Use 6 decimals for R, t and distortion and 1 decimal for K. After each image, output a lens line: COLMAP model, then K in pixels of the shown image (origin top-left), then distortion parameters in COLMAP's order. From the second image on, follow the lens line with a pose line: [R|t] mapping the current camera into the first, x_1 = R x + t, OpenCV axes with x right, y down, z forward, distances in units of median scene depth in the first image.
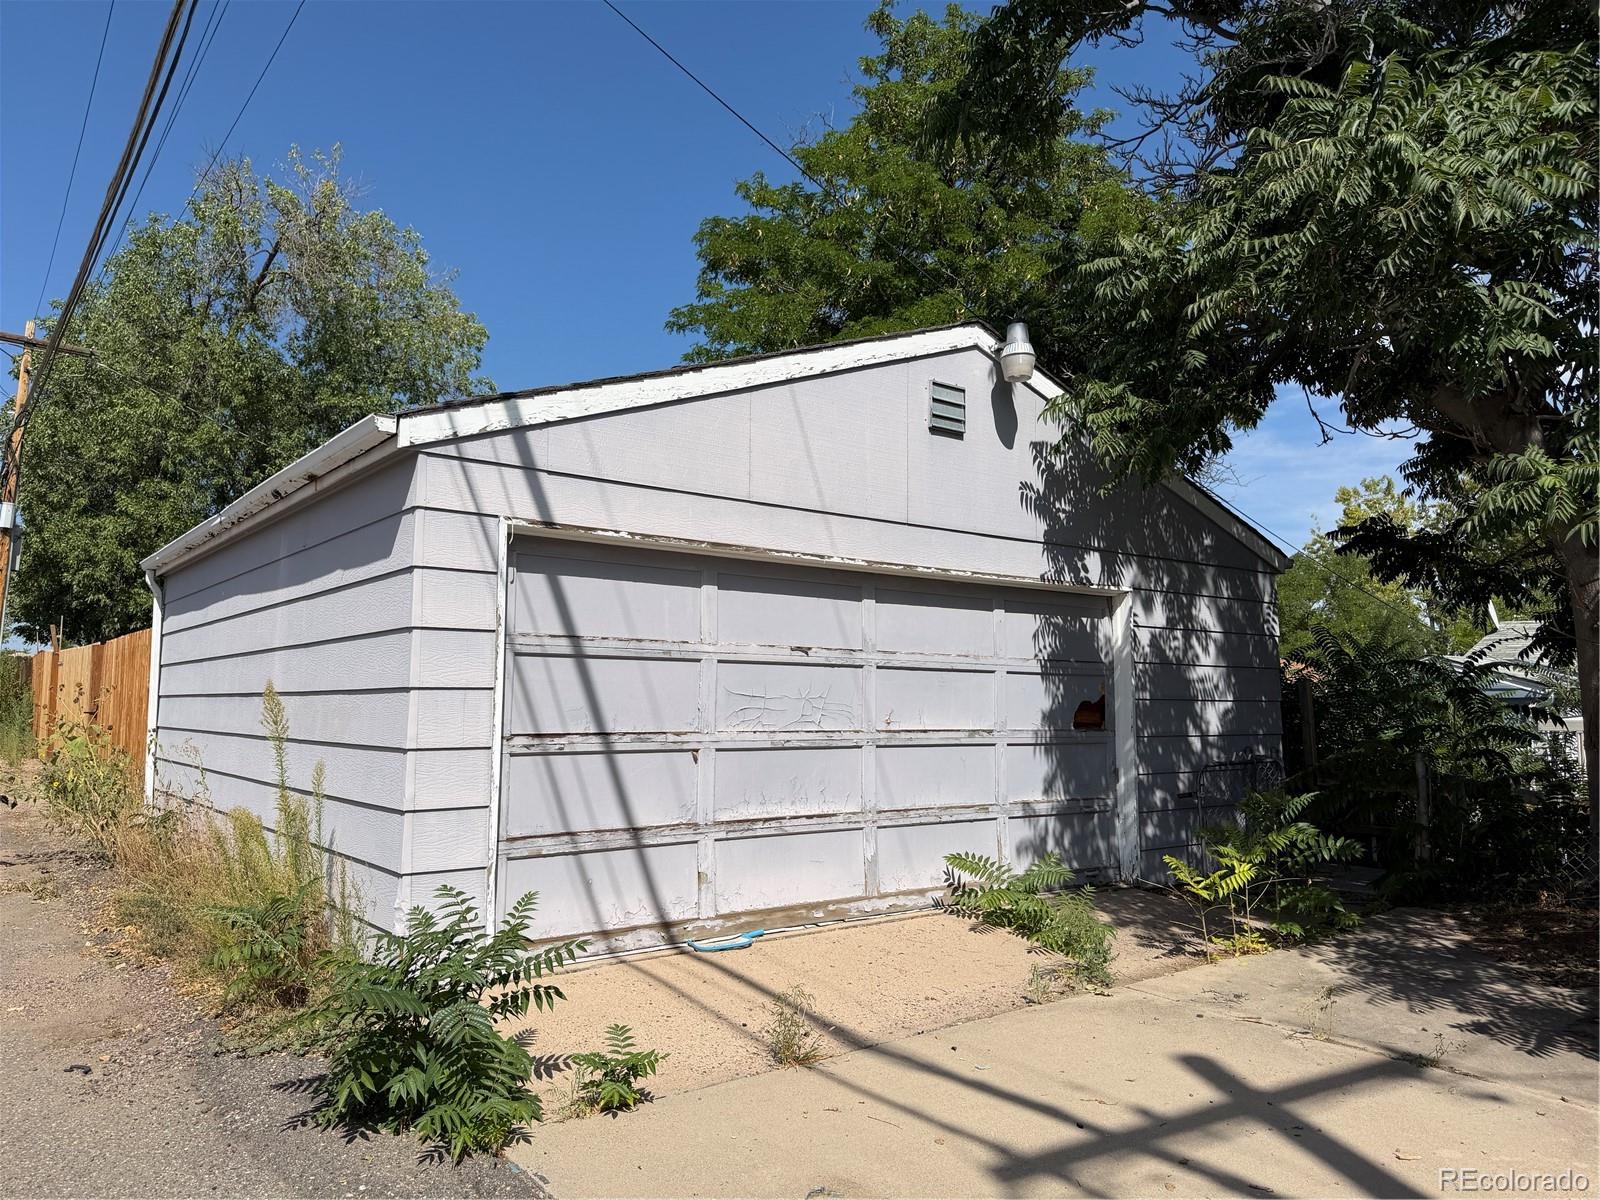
lens RADIAL K [[1143.3, 0, 805.8], [0, 1143.3, 594.0], [0, 0, 1]] dist [0.049826, -0.040707]
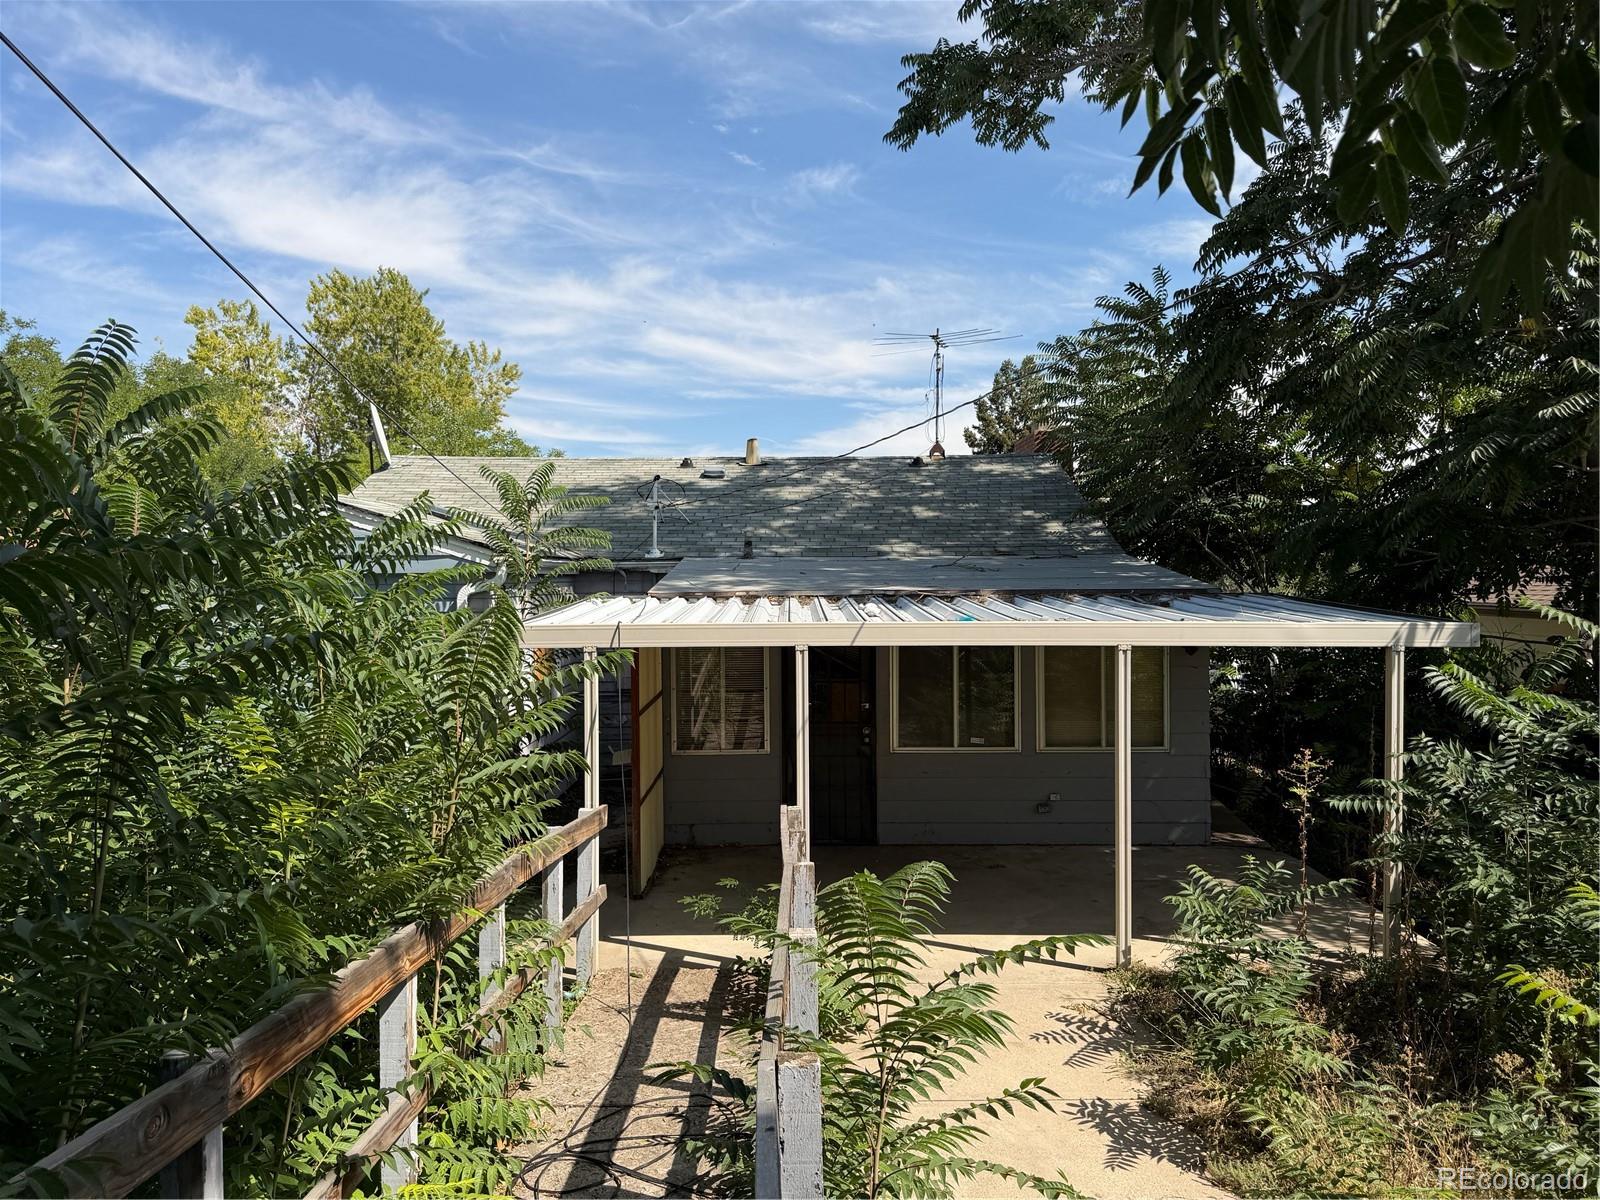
lens RADIAL K [[1143.3, 0, 805.8], [0, 1143.3, 594.0], [0, 0, 1]] dist [0.049826, -0.040707]
pose [[0.613449, -0.019828, 0.789486, 0.089545], [-0.069225, 0.994487, 0.078767, 0.013666], [-0.786695, -0.102971, 0.608694, 0.161761]]
